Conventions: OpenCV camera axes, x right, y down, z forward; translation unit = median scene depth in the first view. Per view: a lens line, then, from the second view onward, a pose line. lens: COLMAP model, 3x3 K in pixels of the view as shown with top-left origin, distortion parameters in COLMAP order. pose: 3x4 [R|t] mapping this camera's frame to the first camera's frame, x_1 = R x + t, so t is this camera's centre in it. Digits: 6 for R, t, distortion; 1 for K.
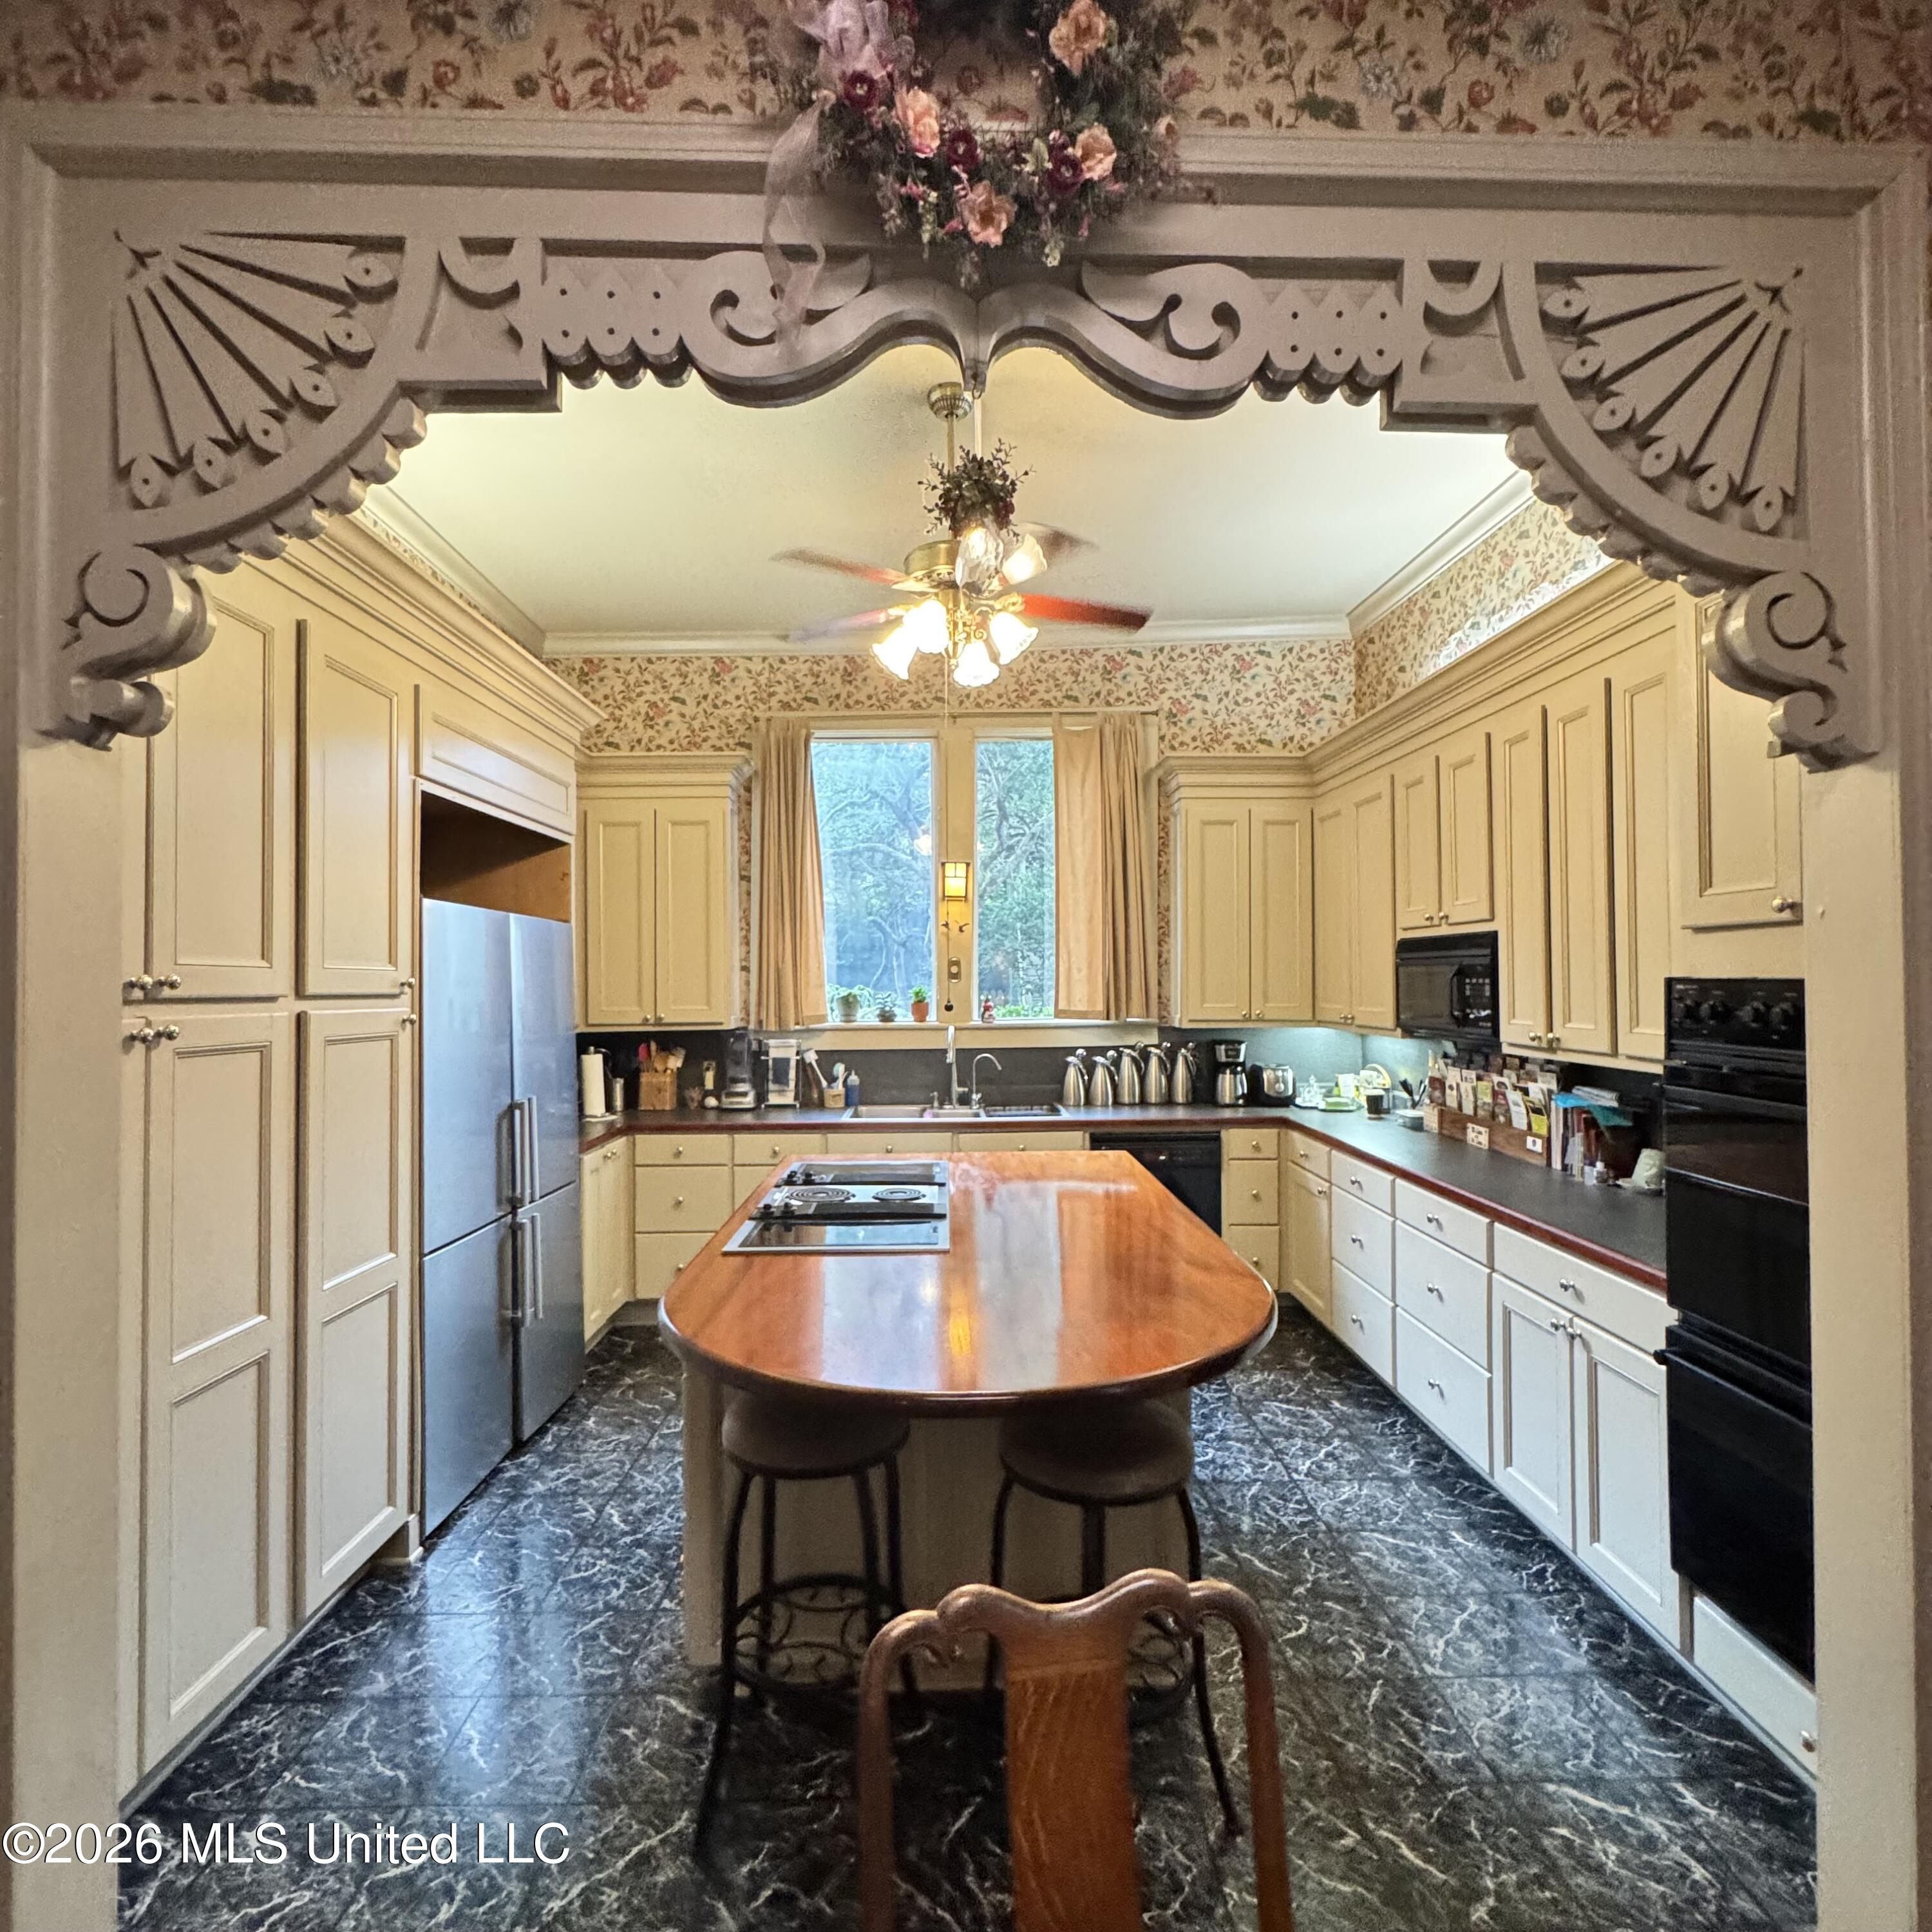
lens RADIAL K [[1043.7, 0, 978.3], [0, 1043.7, 974.6], [0, 0, 1]] dist [-0.002542, 0.001305]
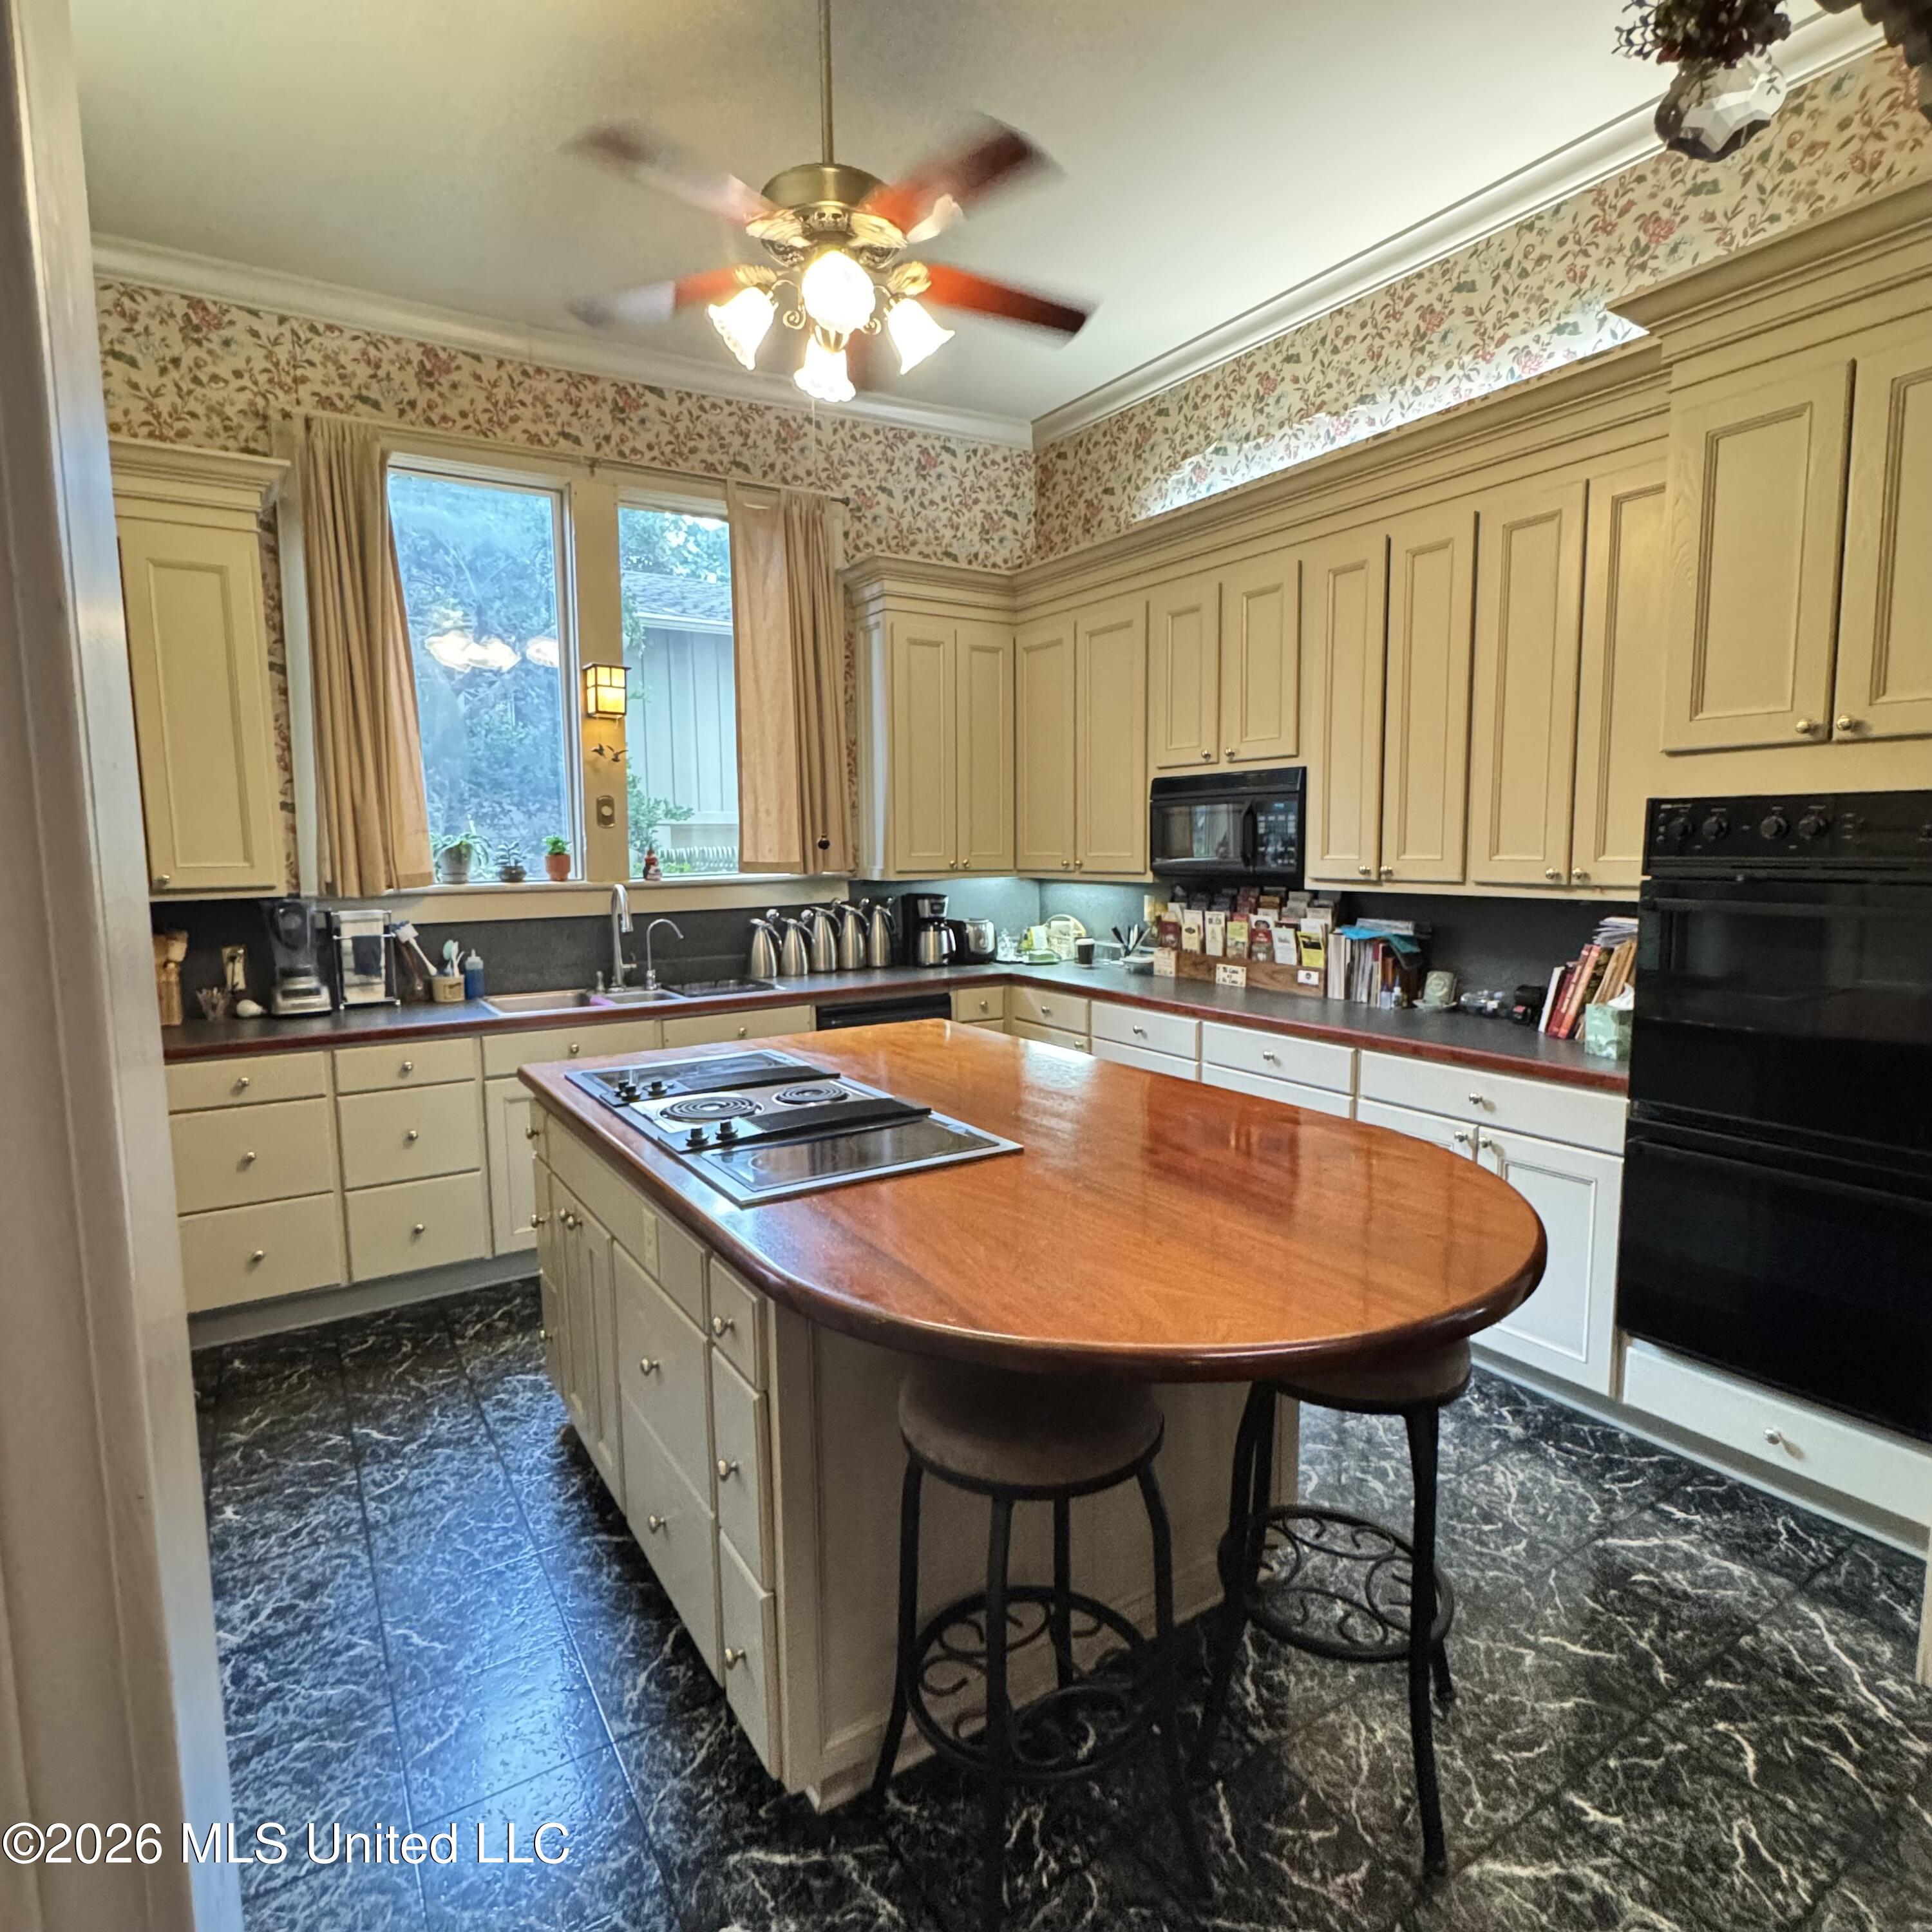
lens RADIAL K [[1109.4, 0, 971.8], [0, 1109.4, 972.4], [0, 0, 1]] dist [-0.000873, -0.000313]
pose [[0.853530, -0.063370, 0.517175, -0.229513], [0.003520, 0.993255, 0.115895, 0.019891], [-0.521031, -0.097099, 0.847997, 0.167180]]
